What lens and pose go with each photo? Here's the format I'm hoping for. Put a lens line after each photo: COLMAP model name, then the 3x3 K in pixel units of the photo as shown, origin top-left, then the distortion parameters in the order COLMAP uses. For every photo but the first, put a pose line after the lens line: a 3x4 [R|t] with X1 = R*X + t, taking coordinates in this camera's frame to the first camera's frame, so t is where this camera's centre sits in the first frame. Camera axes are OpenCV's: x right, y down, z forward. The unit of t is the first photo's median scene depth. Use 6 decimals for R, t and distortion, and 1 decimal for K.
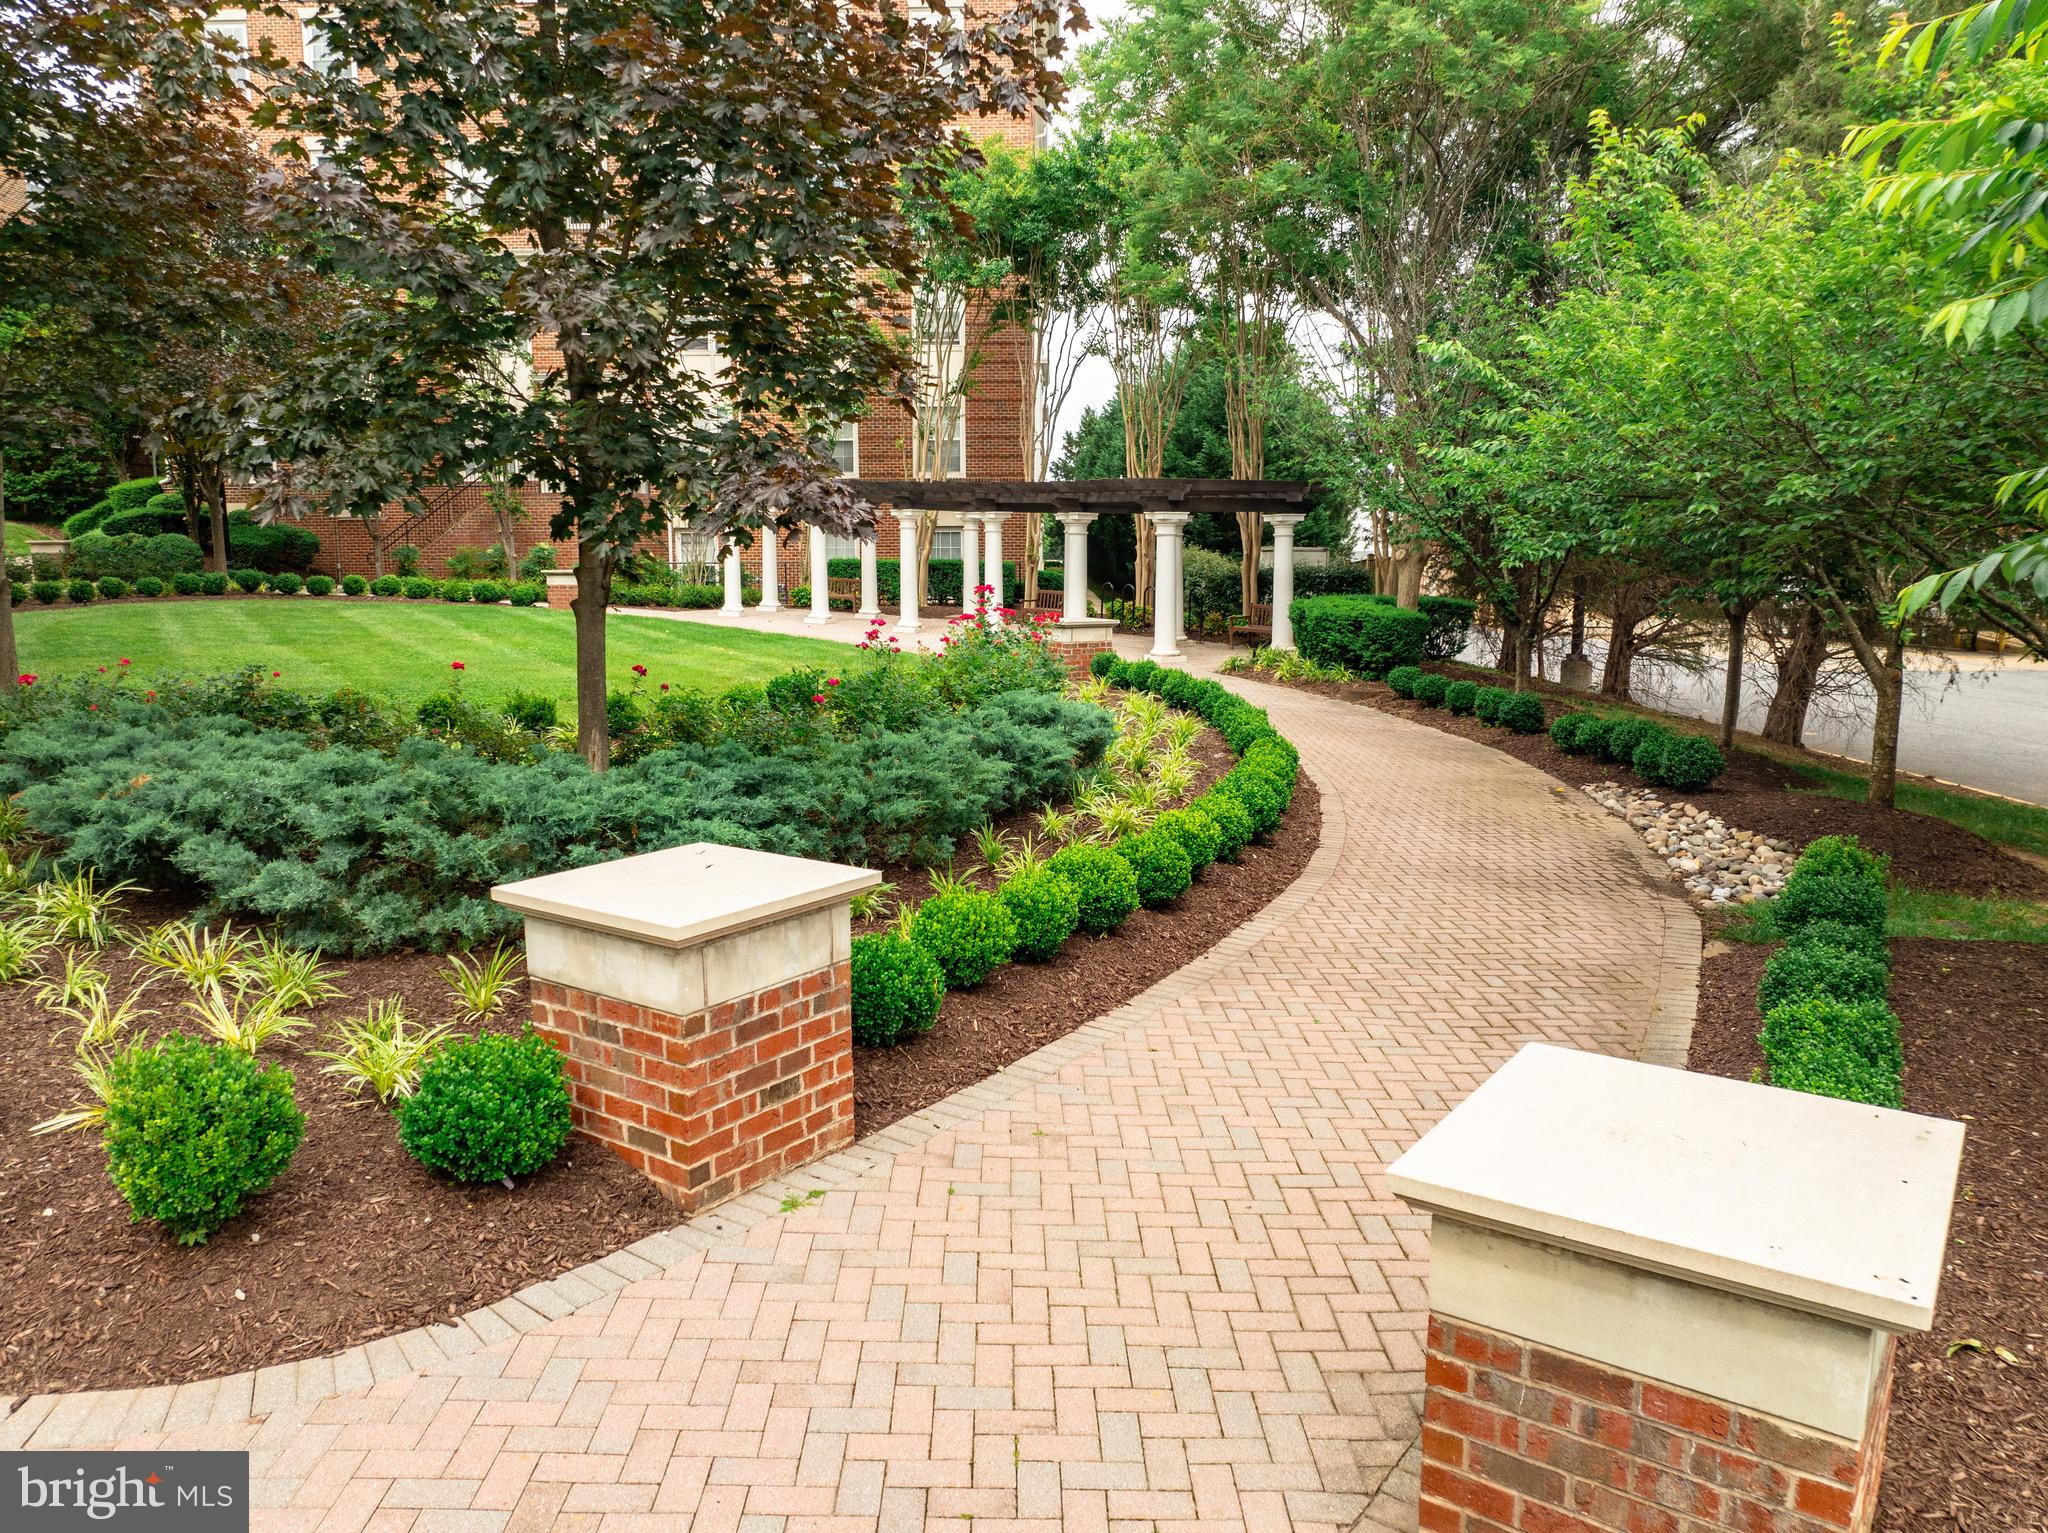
lens RADIAL K [[1446.8, 0, 1032.5], [0, 1446.8, 766.1], [0, 0, 1]] dist [-0.045320, 0.018747]
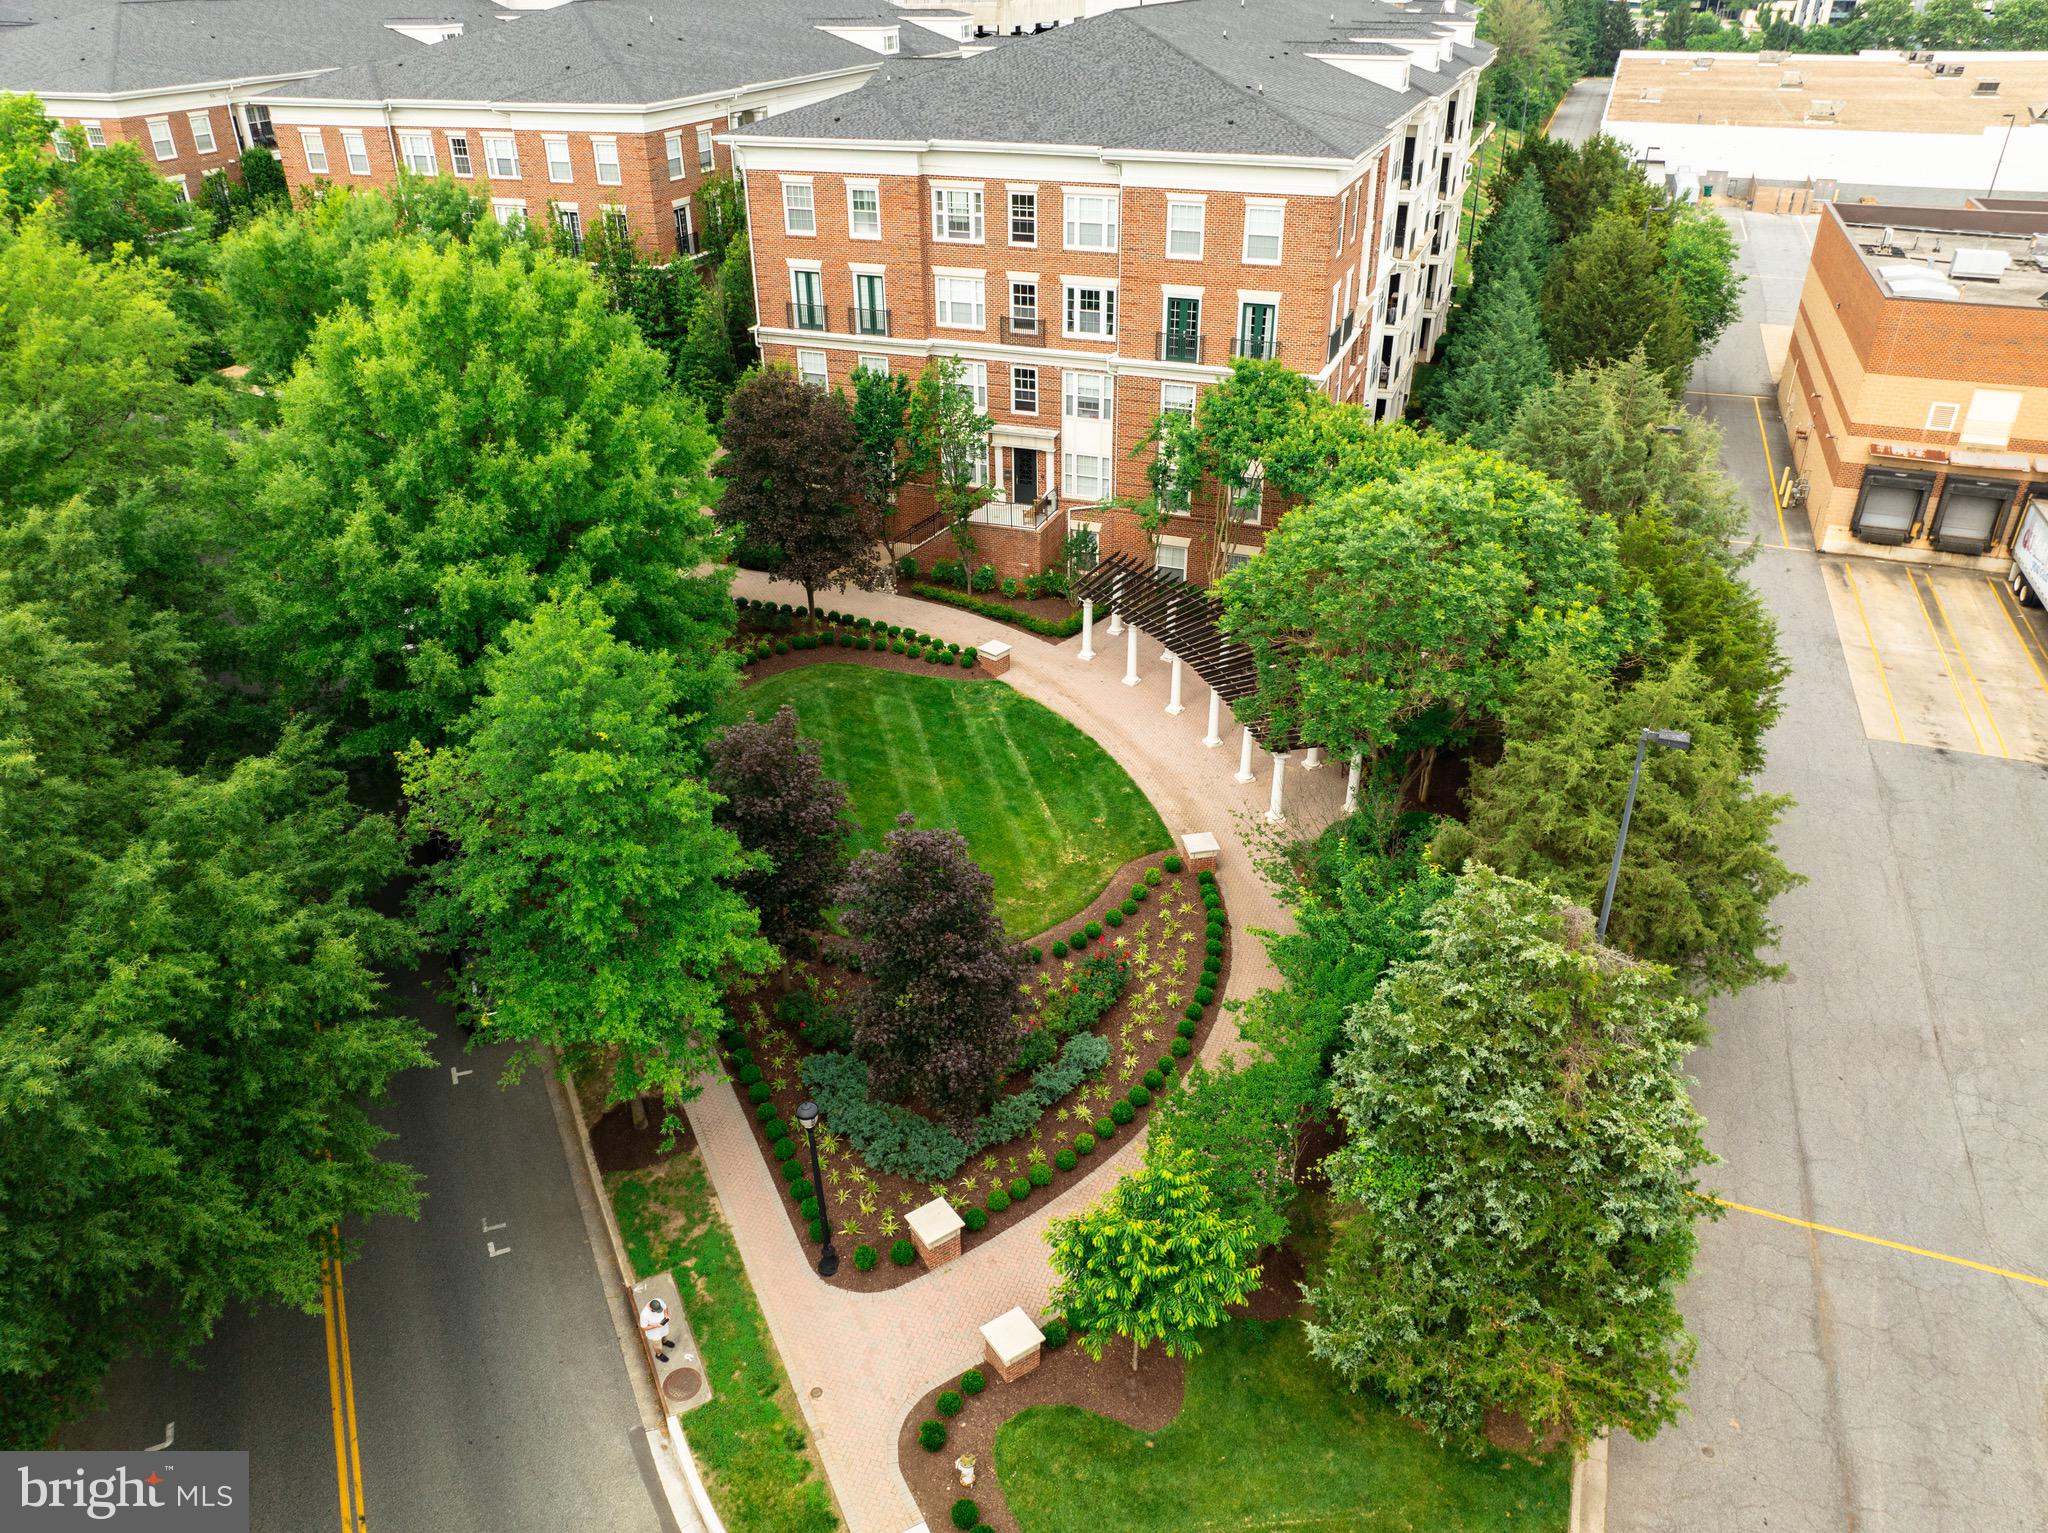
lens RADIAL K [[1446.8, 0, 1030.5], [0, 1446.8, 775.7], [0, 0, 1]] dist [-0.045320, 0.018747]
pose [[0.940638, 0.164347, -0.296967, 0.884879], [-0.041702, 0.924282, 0.379425, -2.145010], [0.336839, -0.344517, 0.876269, -1.915307]]
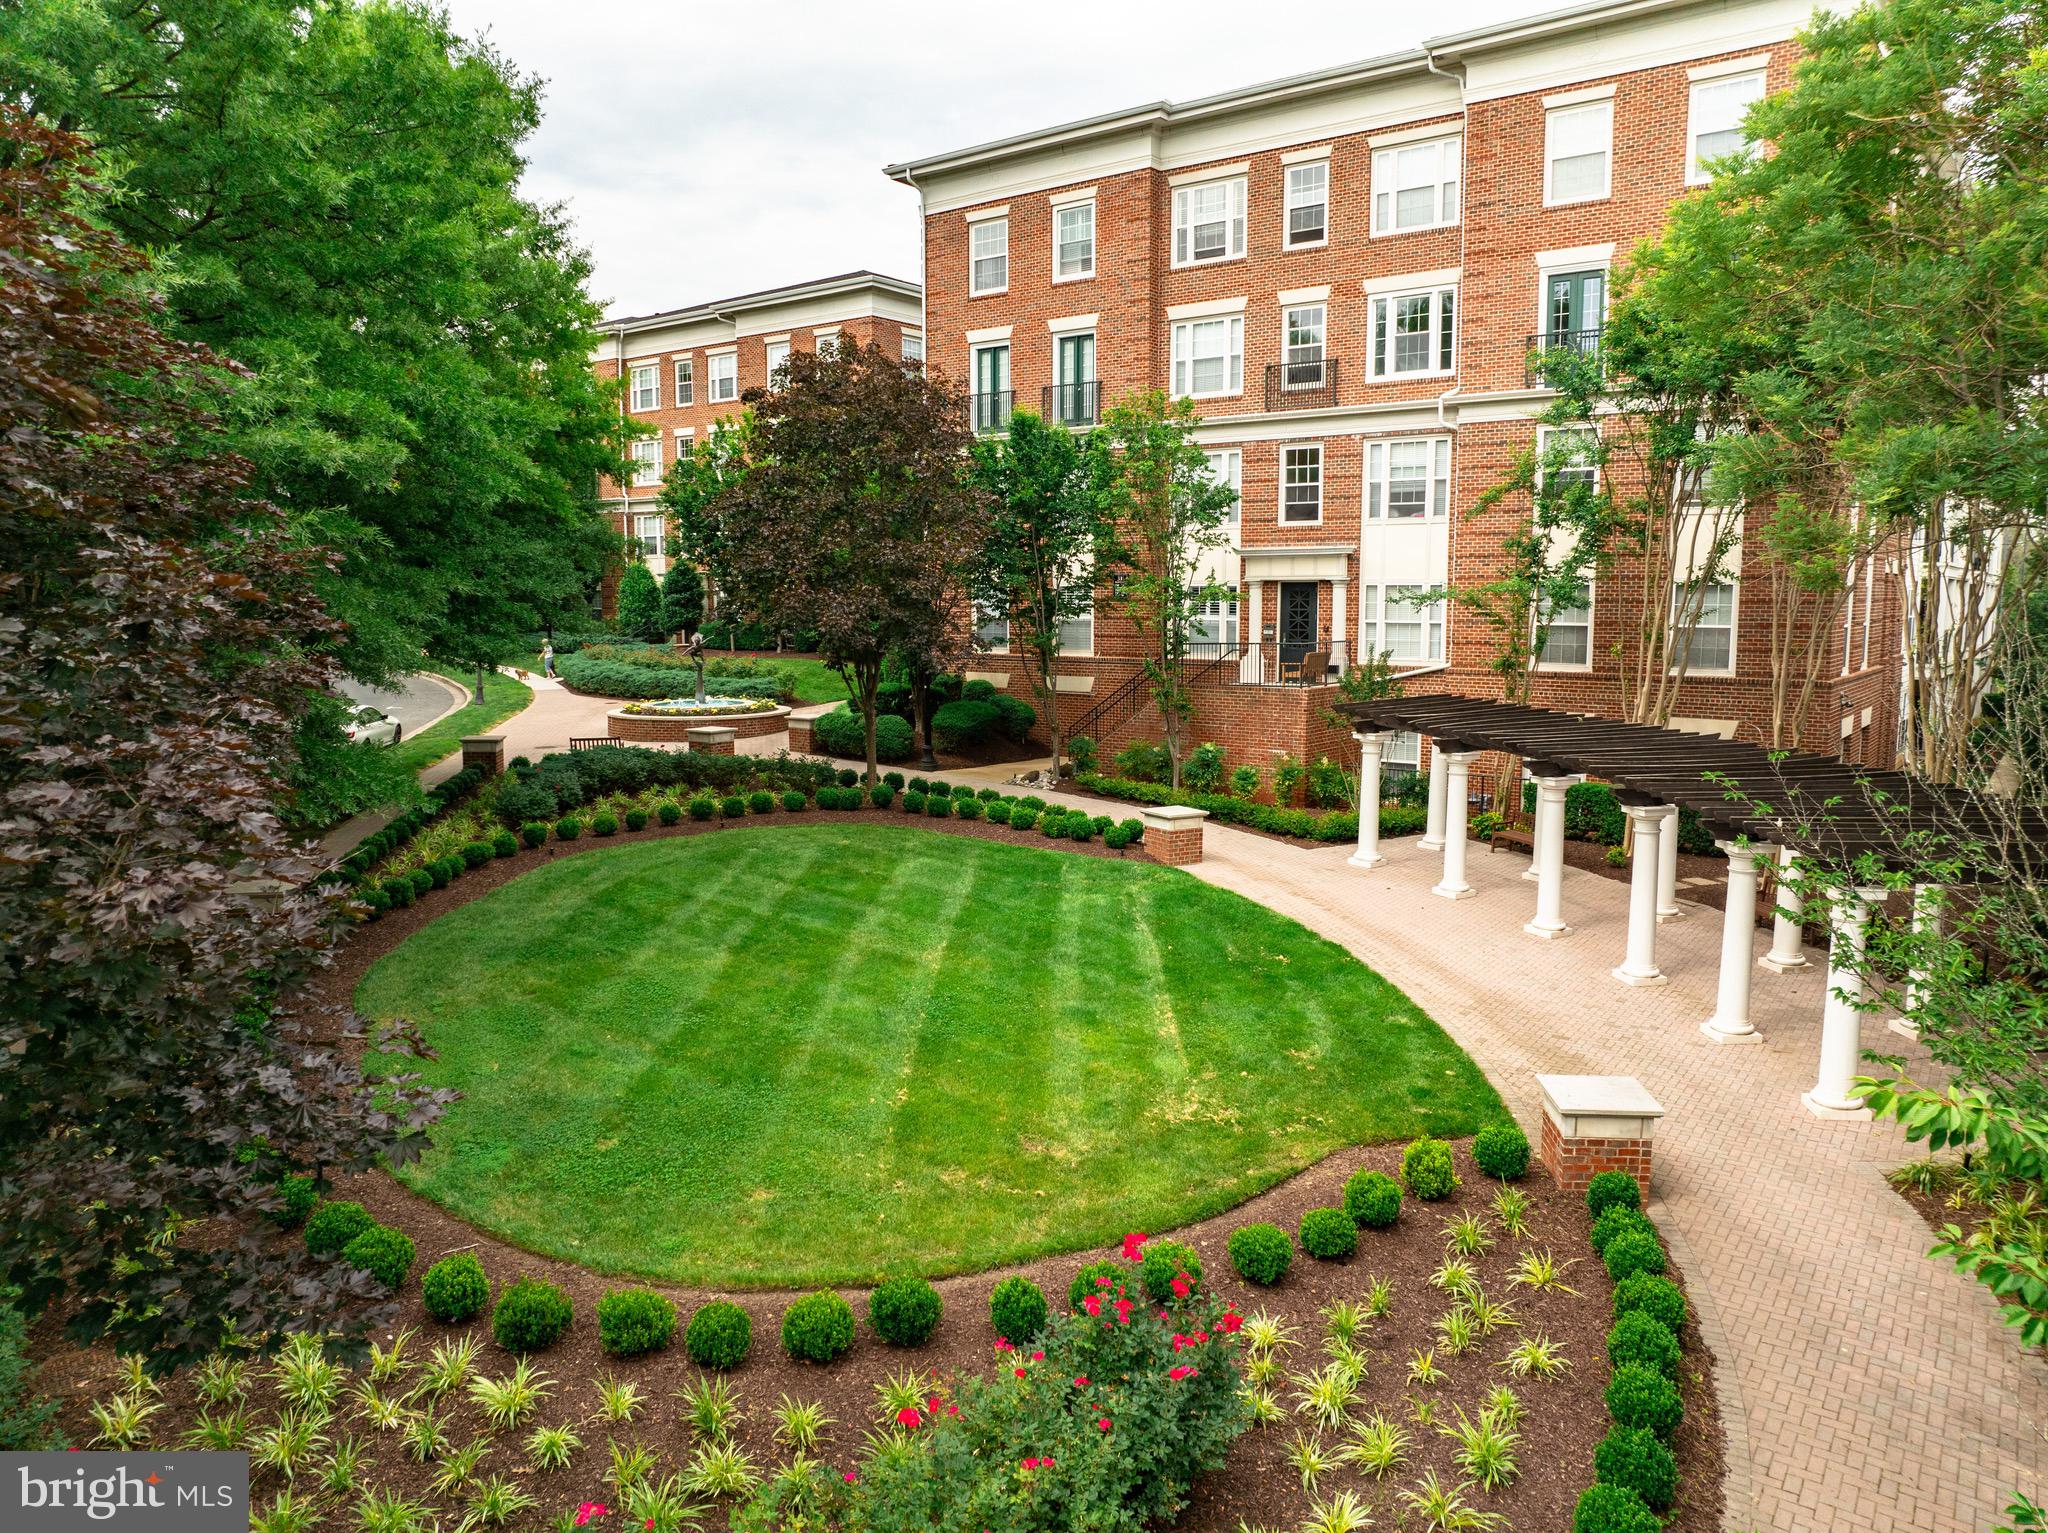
lens RADIAL K [[1446.8, 0, 1026.3], [0, 1446.8, 772.8], [0, 0, 1]] dist [-0.045320, 0.018747]
pose [[0.804592, 0.072612, -0.589373, 0.426893], [-0.085988, 0.996282, 0.005355, -0.504413], [0.587570, 0.046370, 0.807844, 0.714309]]
